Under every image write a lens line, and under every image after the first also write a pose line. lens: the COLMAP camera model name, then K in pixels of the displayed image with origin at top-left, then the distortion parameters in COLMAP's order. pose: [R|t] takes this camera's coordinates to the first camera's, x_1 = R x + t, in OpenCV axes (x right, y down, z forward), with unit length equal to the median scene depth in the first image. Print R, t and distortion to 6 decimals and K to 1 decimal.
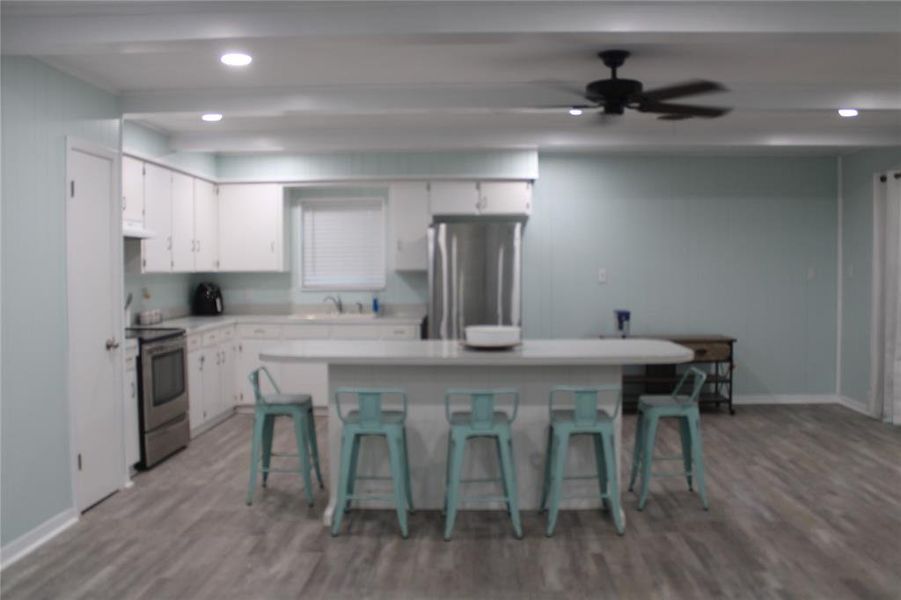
lens RADIAL K [[757.6, 0, 458.5], [0, 757.6, 295.4], [0, 0, 1]] dist [-0.158760, 0.140179]
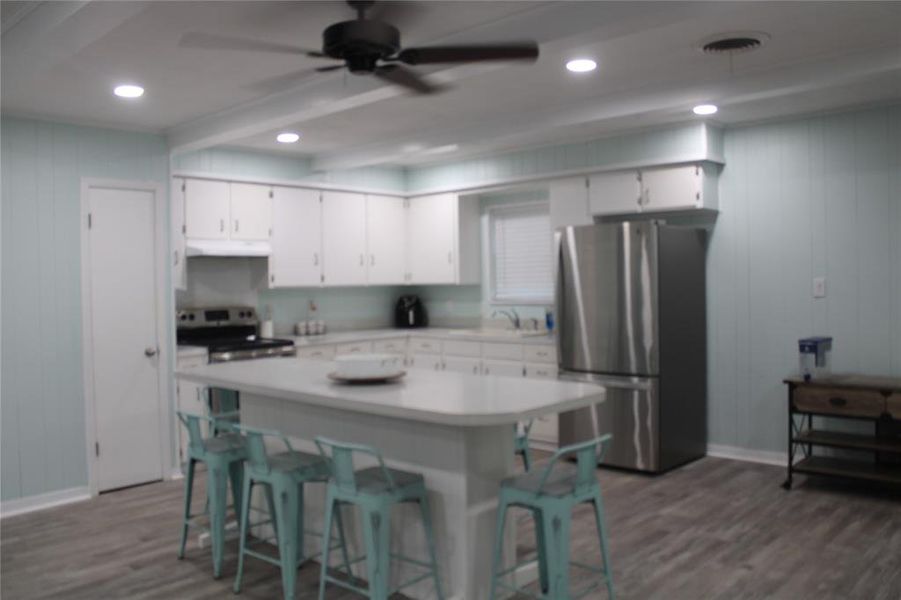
lens RADIAL K [[757.6, 0, 458.5], [0, 757.6, 295.4], [0, 0, 1]] dist [-0.158760, 0.140179]
pose [[0.757198, 0.002549, -0.653180, 0.400497], [-0.008955, 0.999939, -0.006479, -0.011269], [0.653124, 0.010755, 0.757175, 0.271658]]
